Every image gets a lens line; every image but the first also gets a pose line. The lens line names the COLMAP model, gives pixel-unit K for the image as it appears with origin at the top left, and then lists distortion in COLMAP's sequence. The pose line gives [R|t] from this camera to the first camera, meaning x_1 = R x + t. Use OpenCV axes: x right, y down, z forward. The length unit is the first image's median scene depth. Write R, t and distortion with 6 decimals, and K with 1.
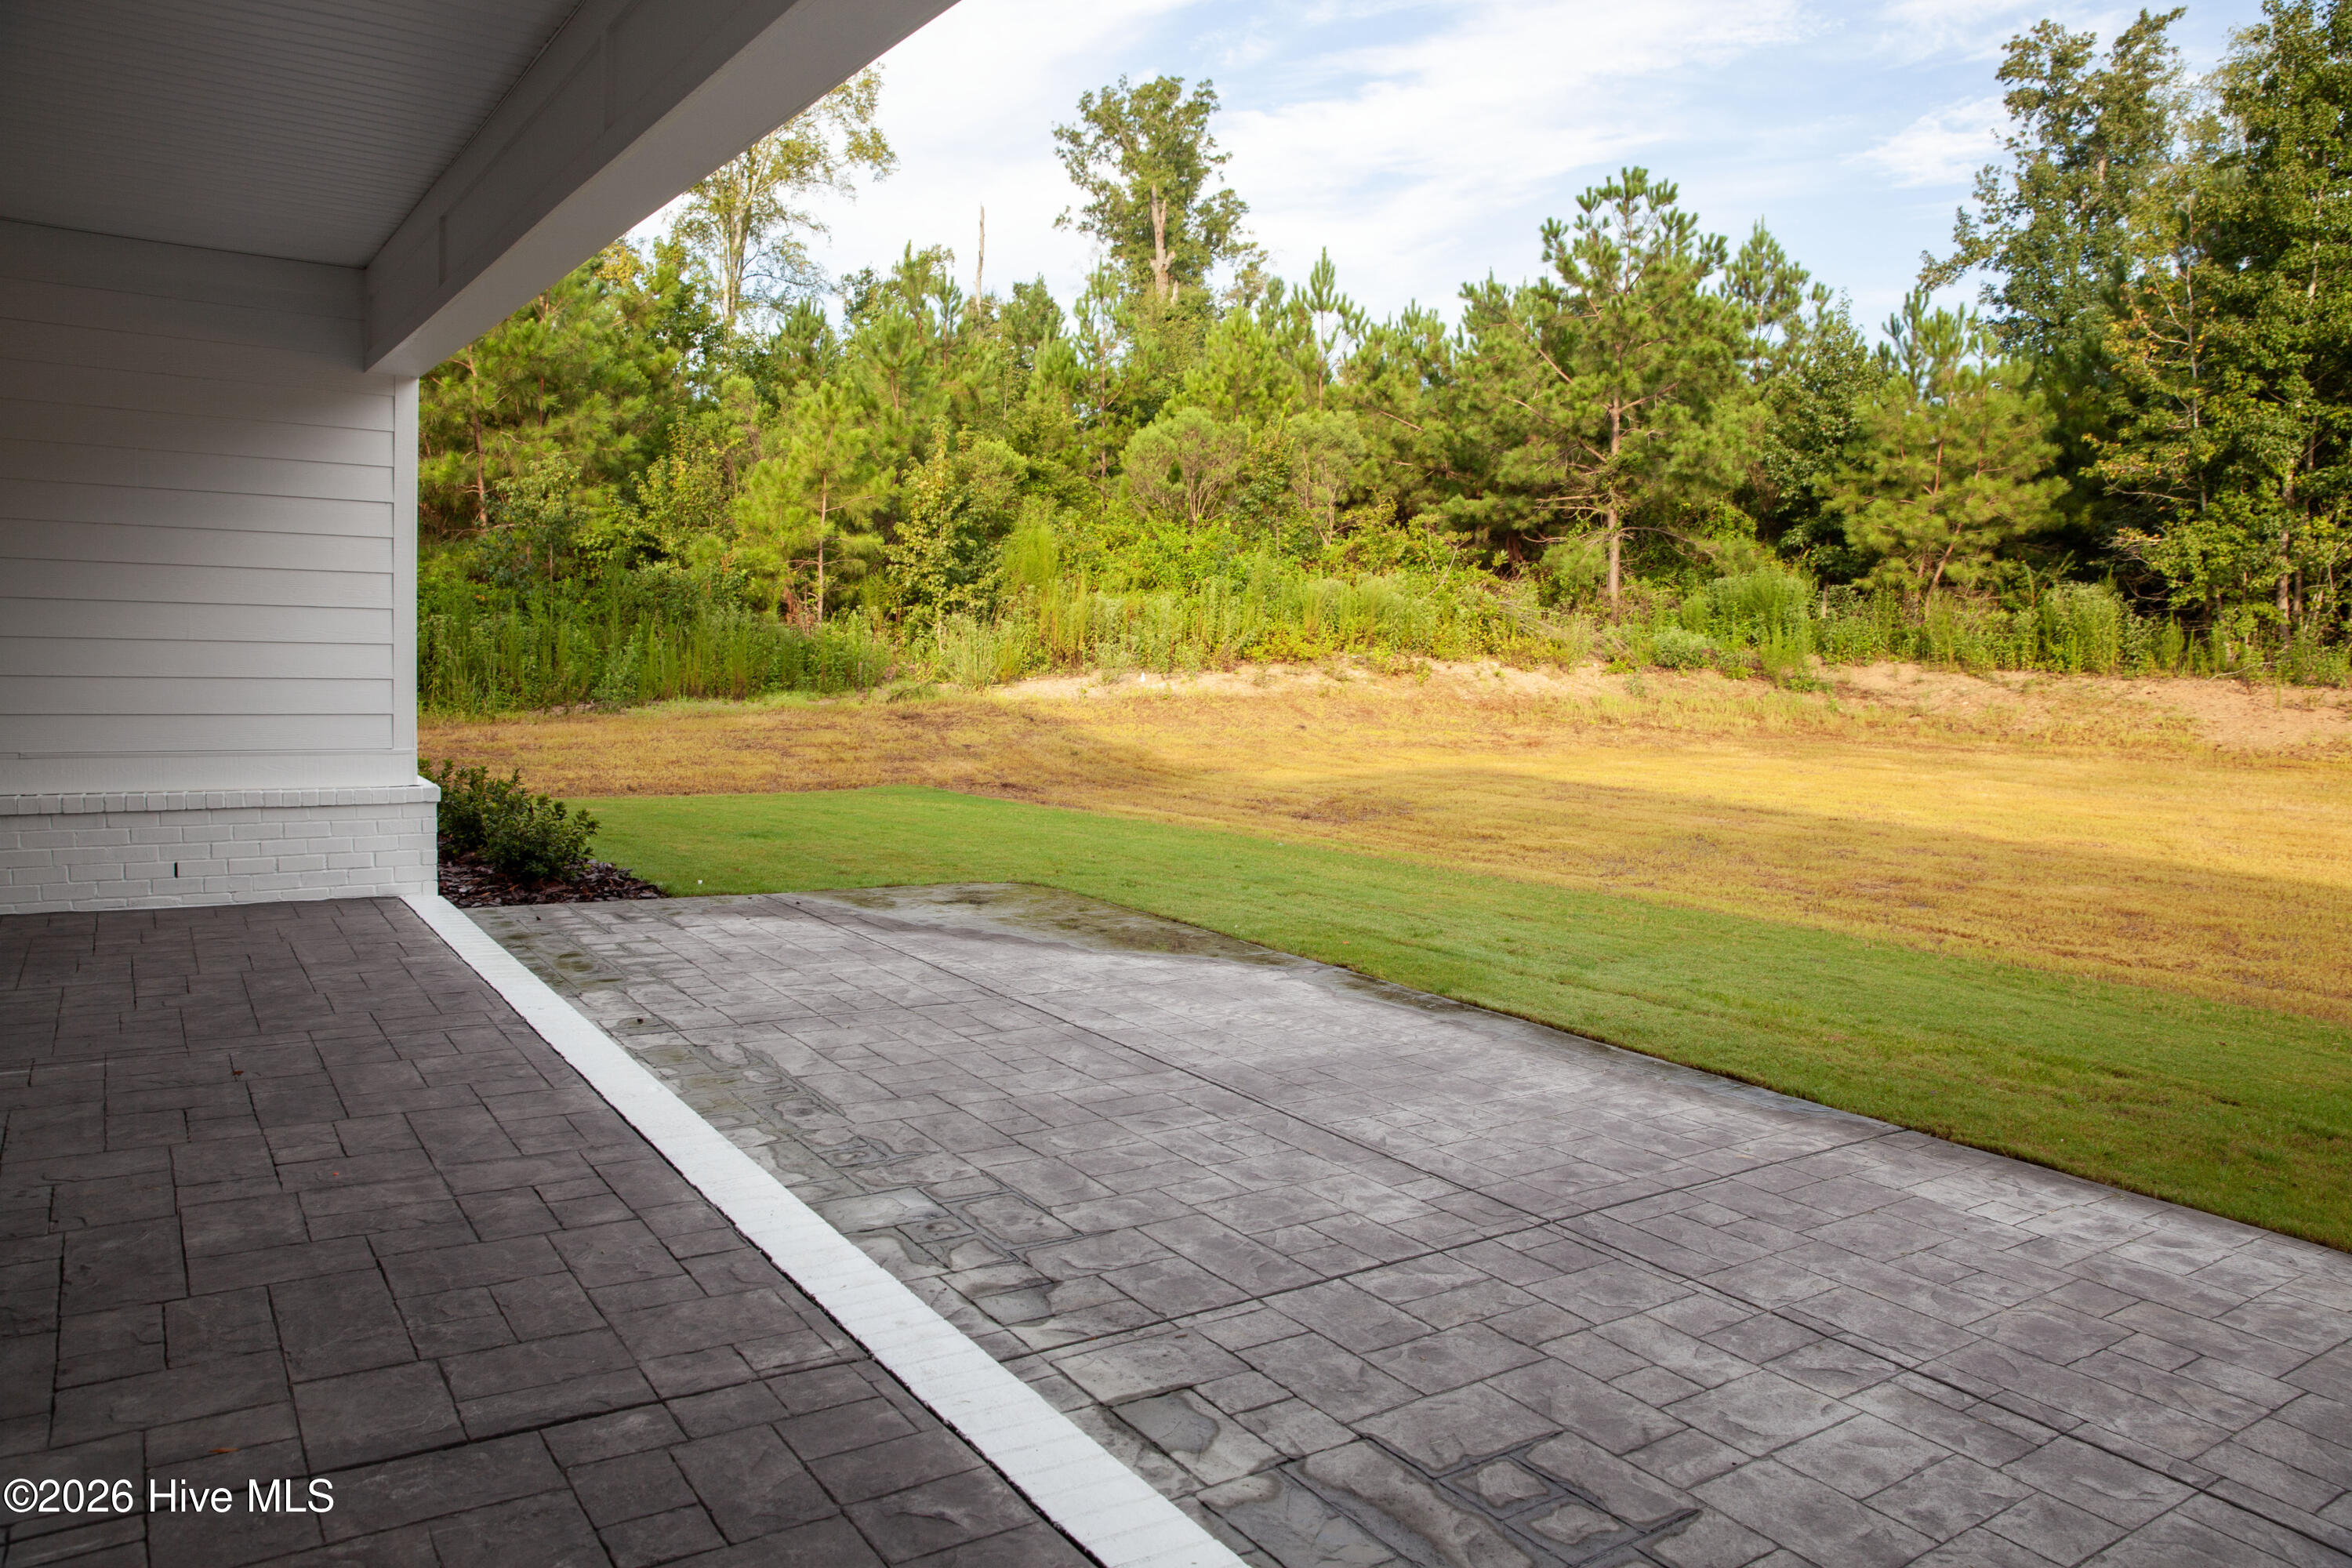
lens RADIAL K [[1598.3, 0, 1176.0], [0, 1598.3, 784.0], [0, 0, 1]] dist [-0.053945, 0.004262]
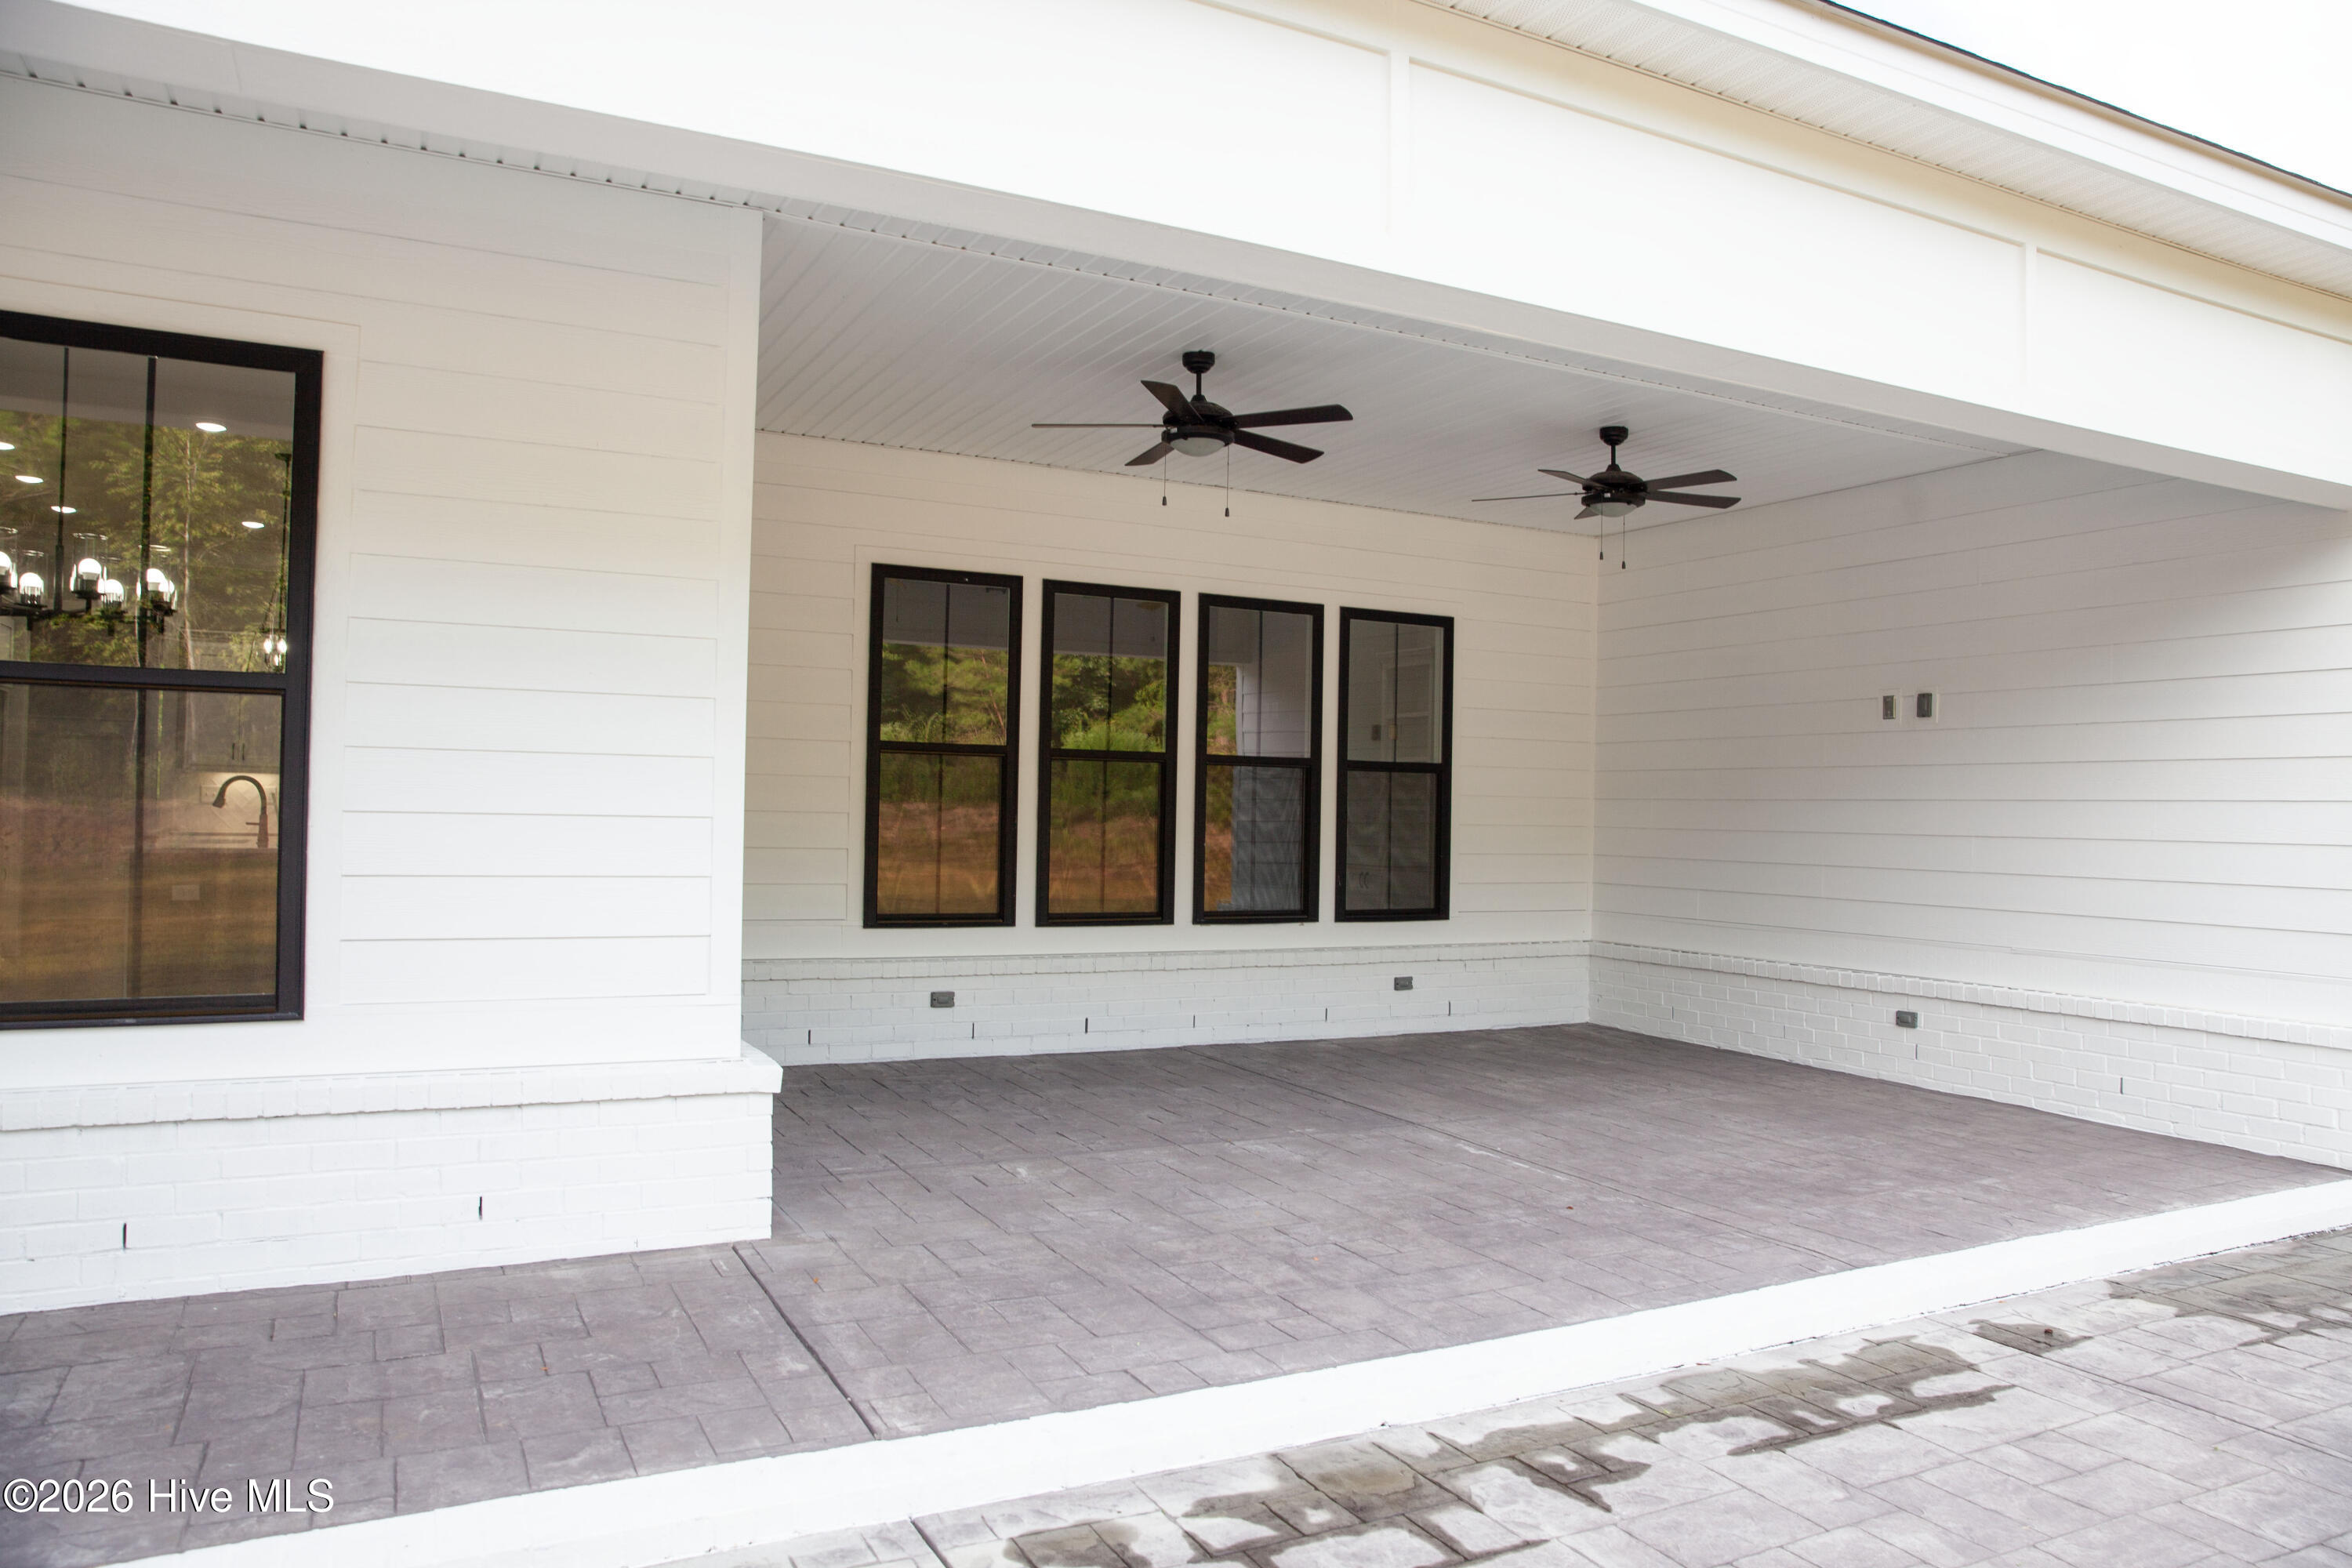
lens RADIAL K [[1598.3, 0, 1176.0], [0, 1598.3, 784.0], [0, 0, 1]] dist [-0.053945, 0.004262]
pose [[-0.132802, -0.052148, -0.989770, 0.468630], [-0.109272, 0.993298, -0.037672, -0.034342], [0.985101, 0.103151, -0.137610, 0.701981]]
